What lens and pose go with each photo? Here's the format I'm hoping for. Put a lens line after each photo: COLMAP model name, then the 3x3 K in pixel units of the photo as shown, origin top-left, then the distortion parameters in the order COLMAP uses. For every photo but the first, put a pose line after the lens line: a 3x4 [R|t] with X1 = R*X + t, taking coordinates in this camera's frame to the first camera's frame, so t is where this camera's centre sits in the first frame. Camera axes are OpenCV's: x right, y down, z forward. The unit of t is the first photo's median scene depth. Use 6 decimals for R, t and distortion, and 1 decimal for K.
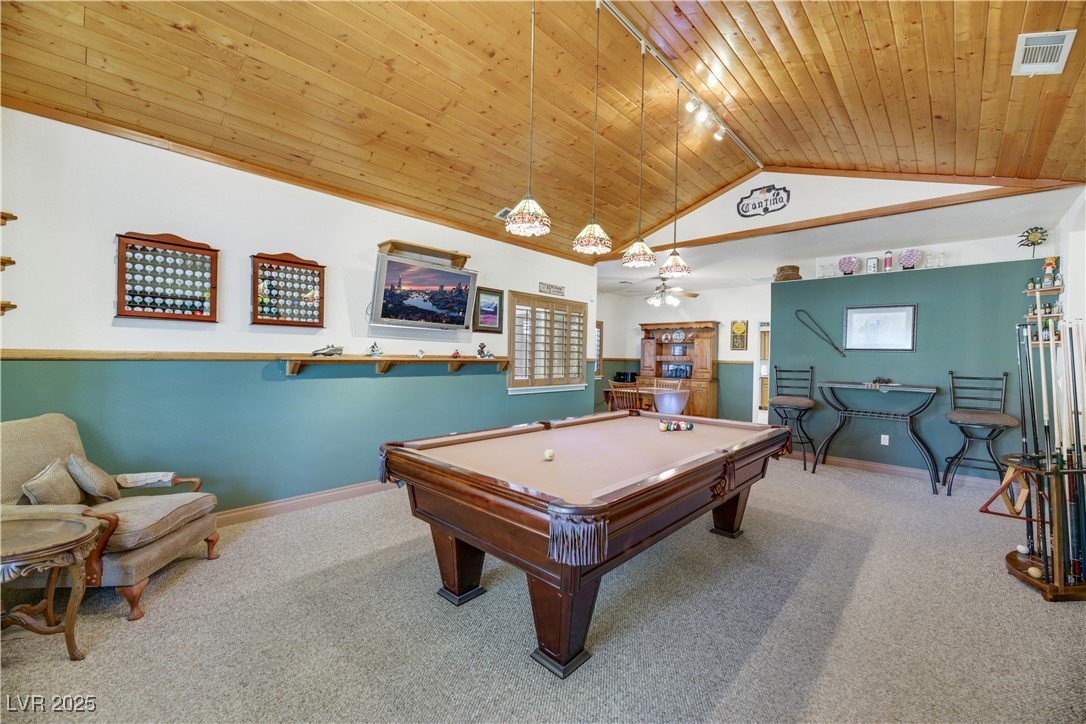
lens RADIAL K [[435.7, 0, 541.8], [0, 435.7, 358.6], [0, 0, 1]] dist [-0.001930, -0.002801]
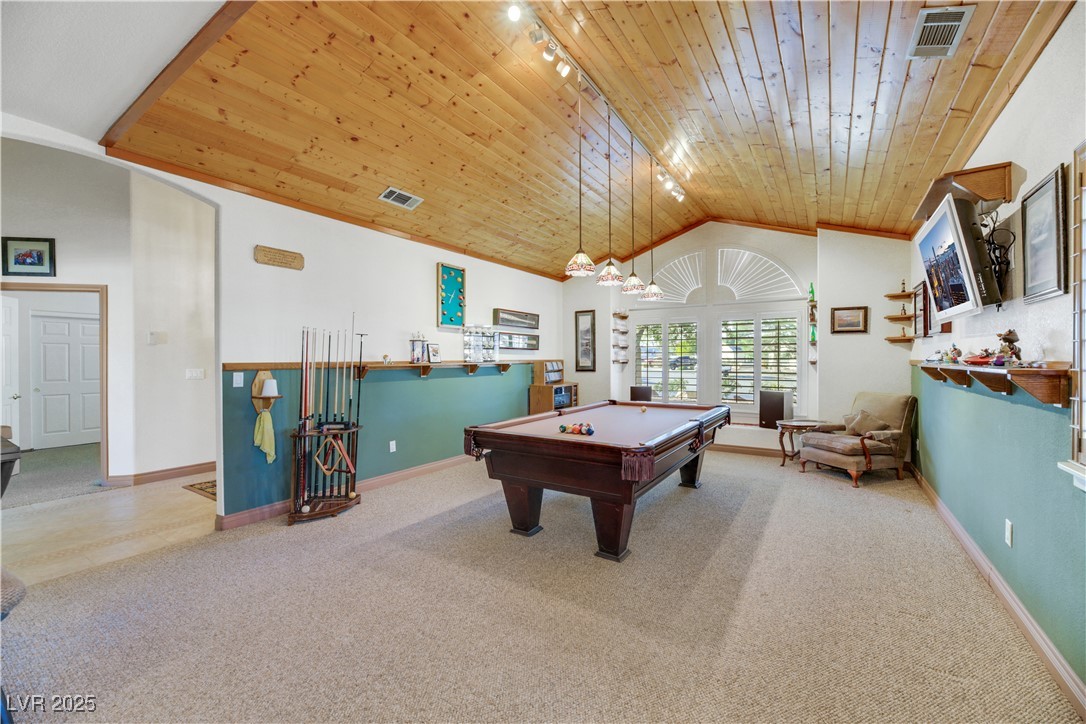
lens RADIAL K [[435.7, 0, 541.0], [0, 435.7, 361.3], [0, 0, 1]] dist [-0.001930, -0.002801]
pose [[-0.985598, -0.013212, -0.168591, 0.308119], [-0.014747, 0.999860, 0.007856, -0.001705], [0.168463, 0.010229, -0.985655, 1.086936]]
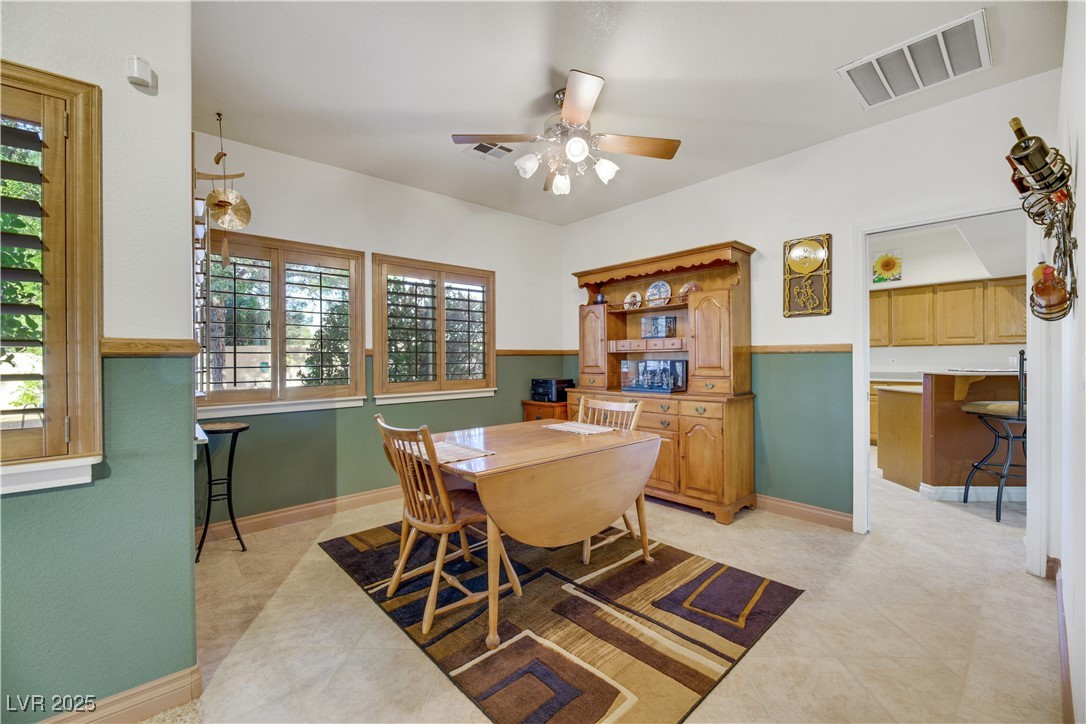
lens RADIAL K [[435.7, 0, 543.7], [0, 435.7, 359.1], [0, 0, 1]] dist [-0.001930, -0.002801]
pose [[0.995624, -0.025501, -0.089904, 0.368227], [0.025517, 0.999674, -0.000972, 0.016389], [0.089899, -0.001326, 0.995950, 0.860454]]
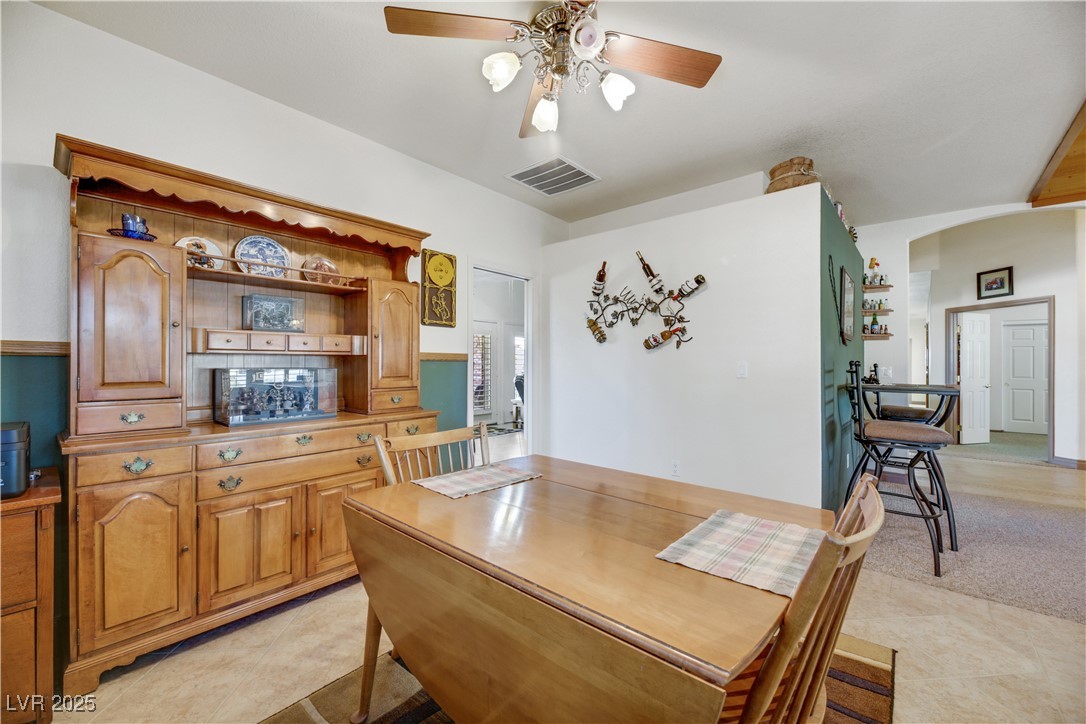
lens RADIAL K [[435.7, 0, 547.0], [0, 435.7, 360.5], [0, 0, 1]] dist [-0.001930, -0.002801]
pose [[-0.039306, -0.009018, 0.999187, 0.073245], [-0.000991, 0.999959, 0.008986, 0.010915], [-0.999227, -0.000637, -0.039313, 1.298707]]
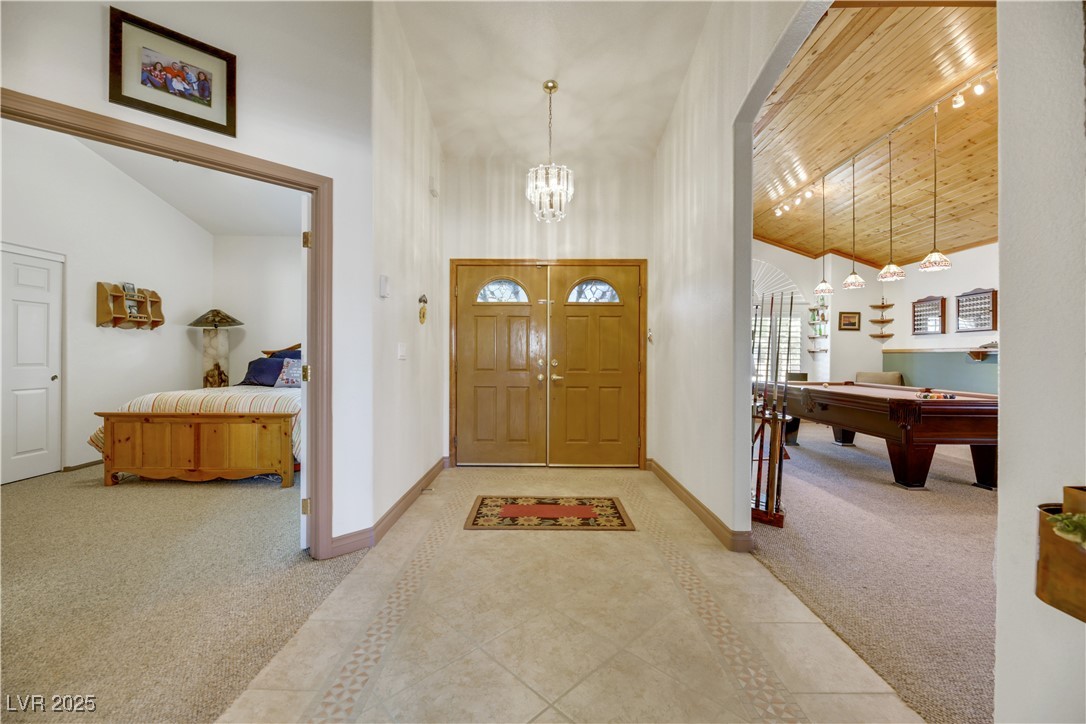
lens RADIAL K [[435.7, 0, 541.8], [0, 435.7, 355.7], [0, 0, 1]] dist [-0.001930, -0.002801]
pose [[-0.736485, -0.023569, -0.676044, 1.056073], [-0.024293, 0.999670, -0.008387, 0.045002], [0.676018, 0.010246, -0.736814, 0.643545]]
